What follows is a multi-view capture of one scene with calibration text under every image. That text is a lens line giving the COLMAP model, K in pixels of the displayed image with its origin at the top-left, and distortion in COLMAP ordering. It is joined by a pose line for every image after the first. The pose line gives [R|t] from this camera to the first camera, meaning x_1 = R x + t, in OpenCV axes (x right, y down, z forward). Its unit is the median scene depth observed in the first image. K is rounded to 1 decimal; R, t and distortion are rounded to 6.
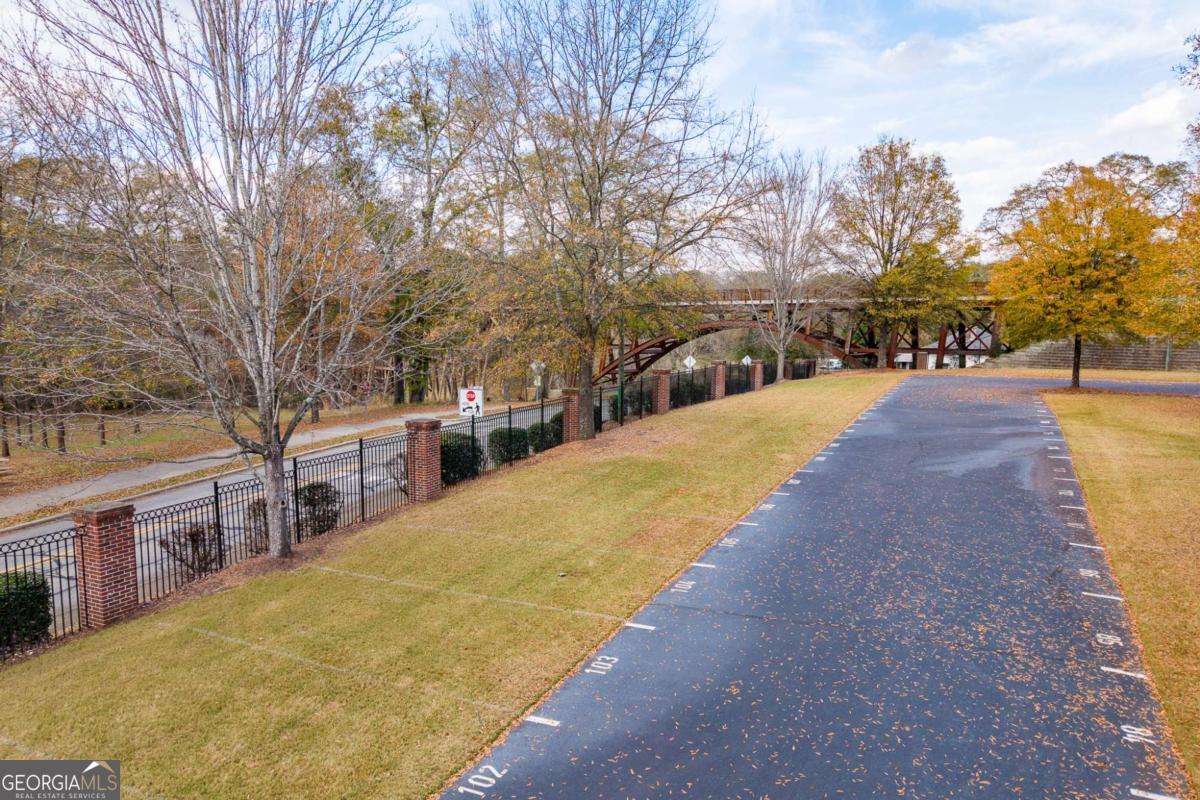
lens RADIAL K [[797.6, 0, 593.2], [0, 797.6, 427.9], [0, 0, 1]] dist [0.009315, -0.005785]
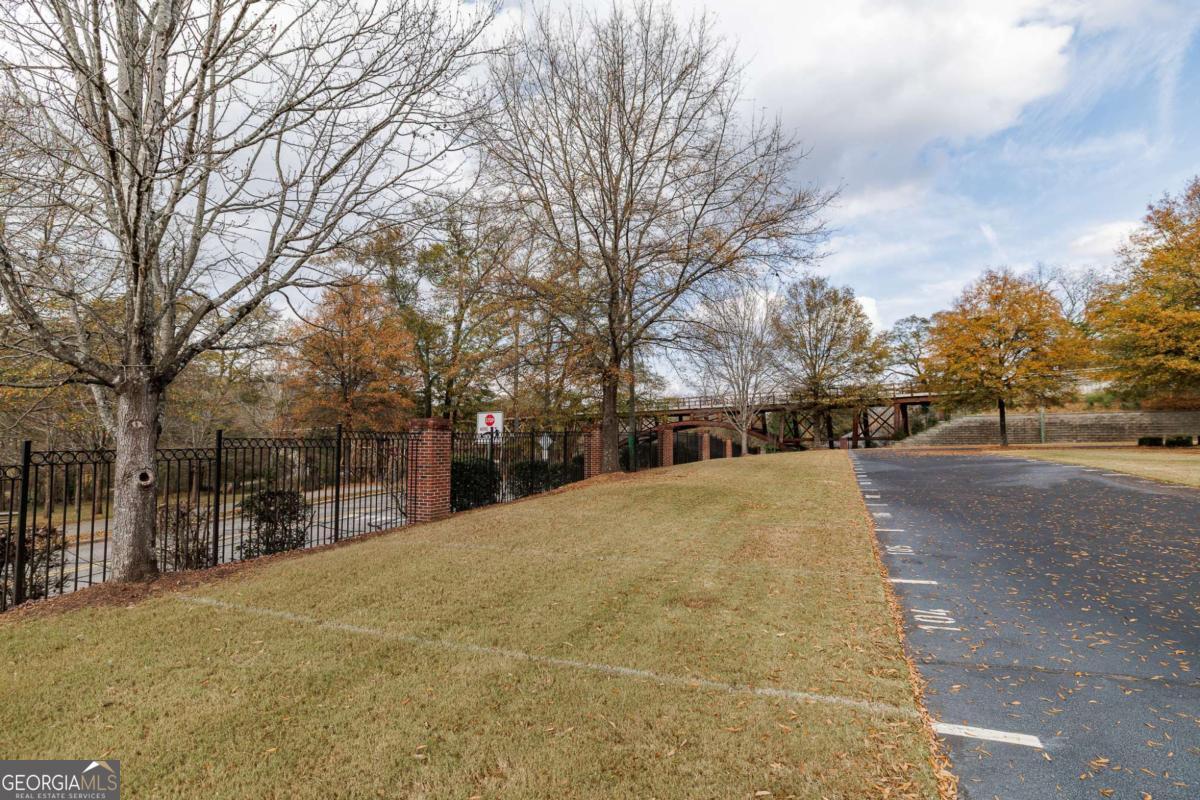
lens RADIAL K [[545.3, 0, 604.5], [0, 545.3, 405.5], [0, 0, 1]] dist [-0.009668, 0.000135]
pose [[0.998284, -0.000636, 0.058557, -0.067223], [0.012790, 0.978169, -0.207415, 0.088792], [-0.057146, 0.207808, 0.976499, 0.428286]]
